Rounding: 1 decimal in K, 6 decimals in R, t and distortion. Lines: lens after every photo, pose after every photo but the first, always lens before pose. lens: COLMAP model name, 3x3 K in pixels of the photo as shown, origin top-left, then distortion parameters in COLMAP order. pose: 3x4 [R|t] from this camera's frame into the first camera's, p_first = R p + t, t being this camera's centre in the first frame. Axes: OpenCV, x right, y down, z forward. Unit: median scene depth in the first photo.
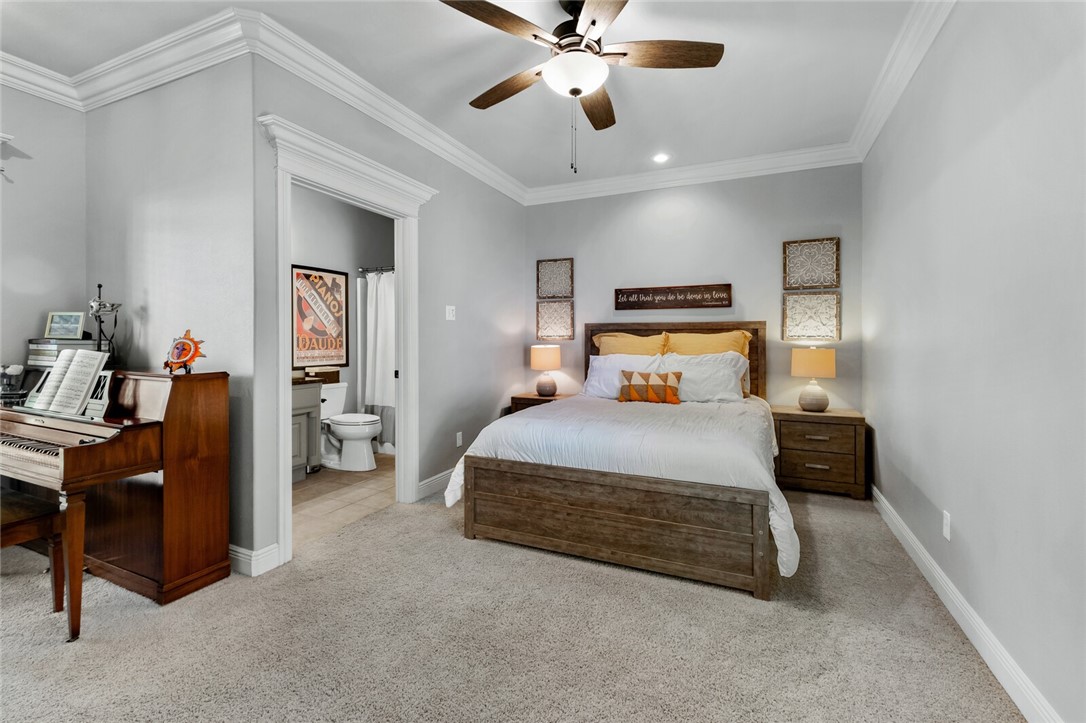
lens RADIAL K [[471.2, 0, 548.9], [0, 471.2, 350.2], [0, 0, 1]] dist [-0.003027, -0.001410]
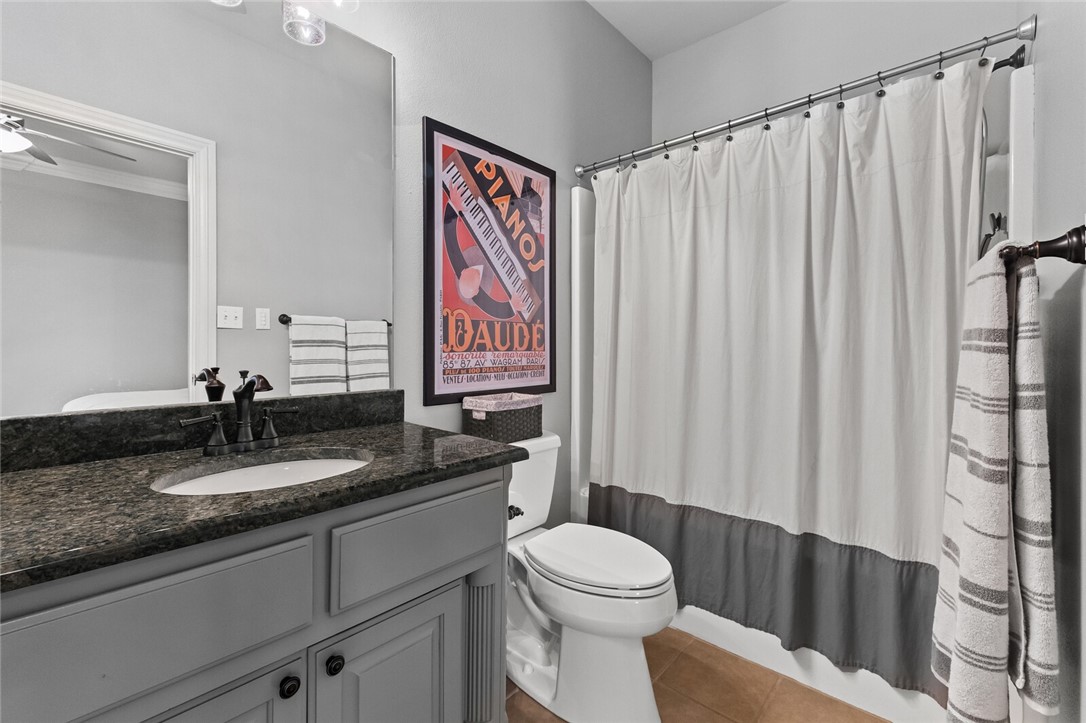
lens RADIAL K [[471.2, 0, 541.9], [0, 471.2, 358.4], [0, 0, 1]] dist [-0.003027, -0.001410]
pose [[0.949404, 0.004006, -0.314032, -0.322425], [-0.005633, 0.999975, -0.004273, 0.006826], [0.314007, 0.005826, 0.949403, 0.629281]]
